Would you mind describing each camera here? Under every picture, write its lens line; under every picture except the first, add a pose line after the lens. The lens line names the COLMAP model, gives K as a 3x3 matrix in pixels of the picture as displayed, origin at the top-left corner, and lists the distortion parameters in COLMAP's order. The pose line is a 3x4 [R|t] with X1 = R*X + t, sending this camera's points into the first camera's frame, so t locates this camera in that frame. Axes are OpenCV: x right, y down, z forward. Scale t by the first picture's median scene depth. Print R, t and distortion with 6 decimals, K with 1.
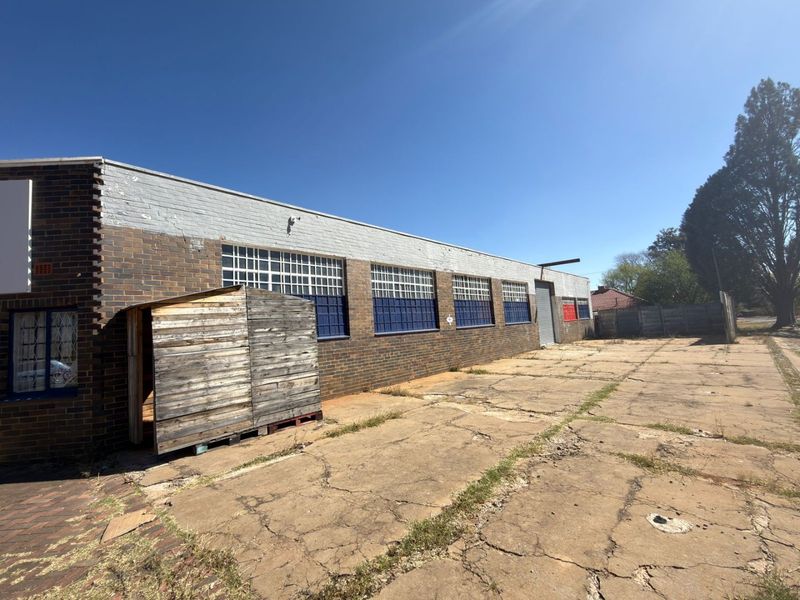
lens RADIAL K [[318.6, 0, 400.8], [0, 318.6, 301.1], [0, 0, 1]] dist [0.003834, -0.000308]
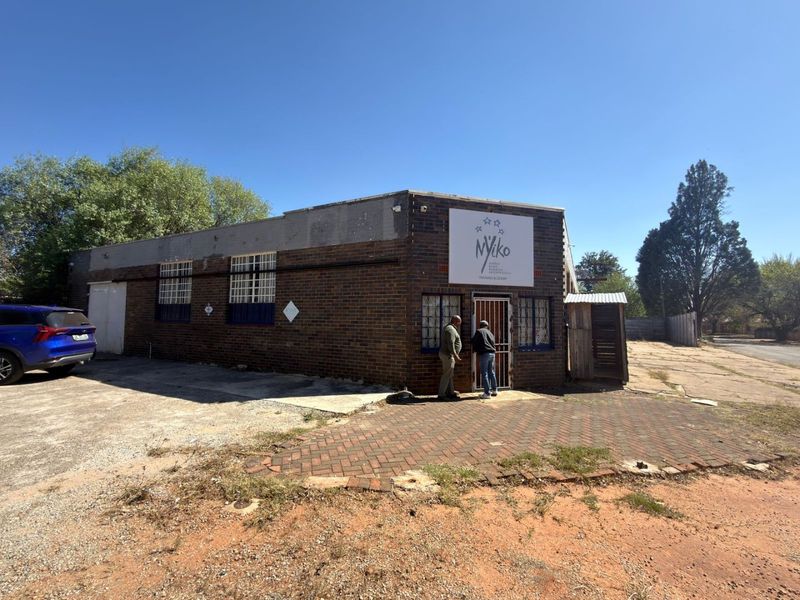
lens RADIAL K [[318.6, 0, 398.1], [0, 318.6, 298.1], [0, 0, 1]] dist [0.003834, -0.000308]
pose [[0.971780, 0.087448, 0.219080, -0.389750], [-0.090986, 0.995834, 0.006091, 0.015136], [-0.217634, -0.025853, 0.975688, -0.083658]]
